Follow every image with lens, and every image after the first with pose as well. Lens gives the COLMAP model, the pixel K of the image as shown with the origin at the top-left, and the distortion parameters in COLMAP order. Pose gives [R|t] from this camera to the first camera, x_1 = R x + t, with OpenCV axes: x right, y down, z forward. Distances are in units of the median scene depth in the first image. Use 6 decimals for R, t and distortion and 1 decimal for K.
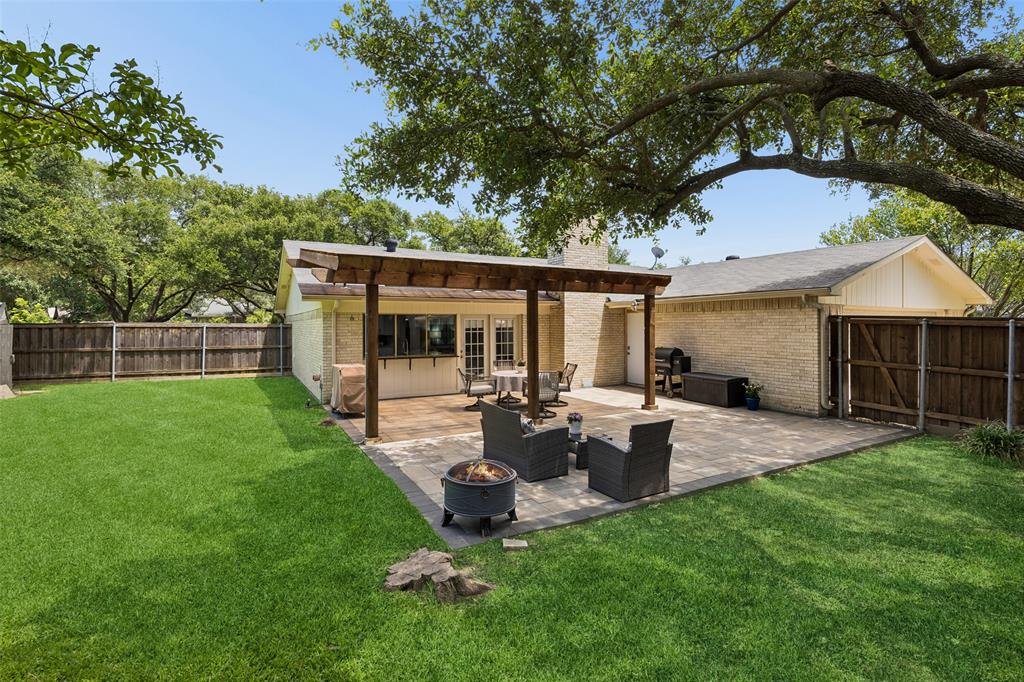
lens RADIAL K [[478.4, 0, 518.3], [0, 478.4, 324.3], [0, 0, 1]] dist [-0.011857, -0.000770]
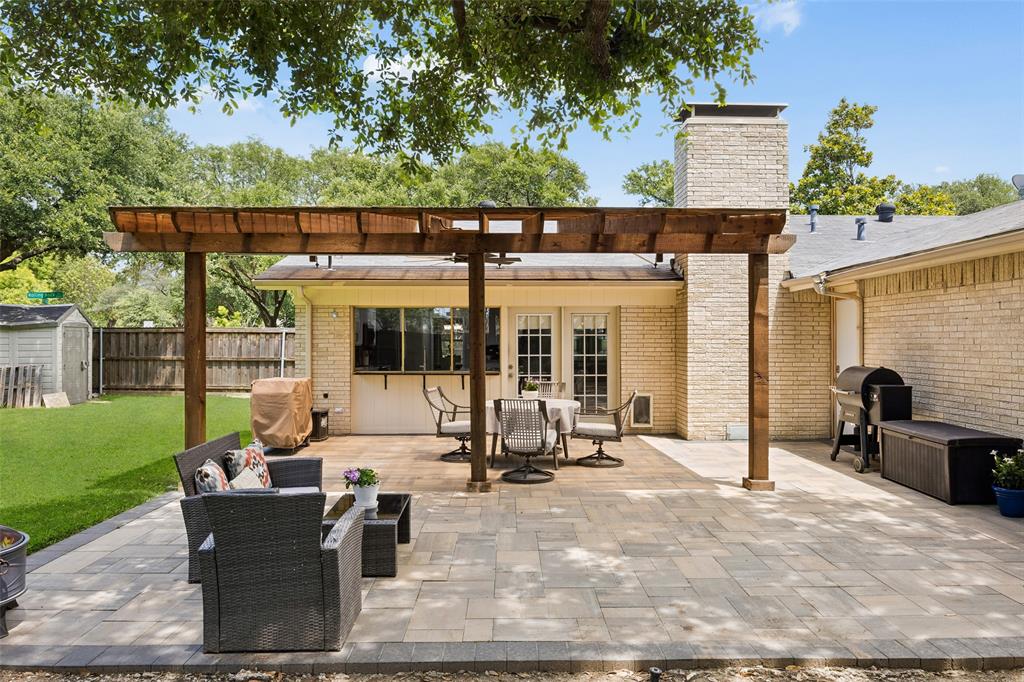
lens RADIAL K [[707.5, 0, 512.9], [0, 707.5, 344.2], [0, 0, 1]] dist [-0.012089, 0.008363]
pose [[0.877470, 0.006143, -0.479592, 0.308052], [-0.002904, 0.999968, 0.007496, 0.019701], [0.479622, -0.005184, 0.877460, 0.191224]]
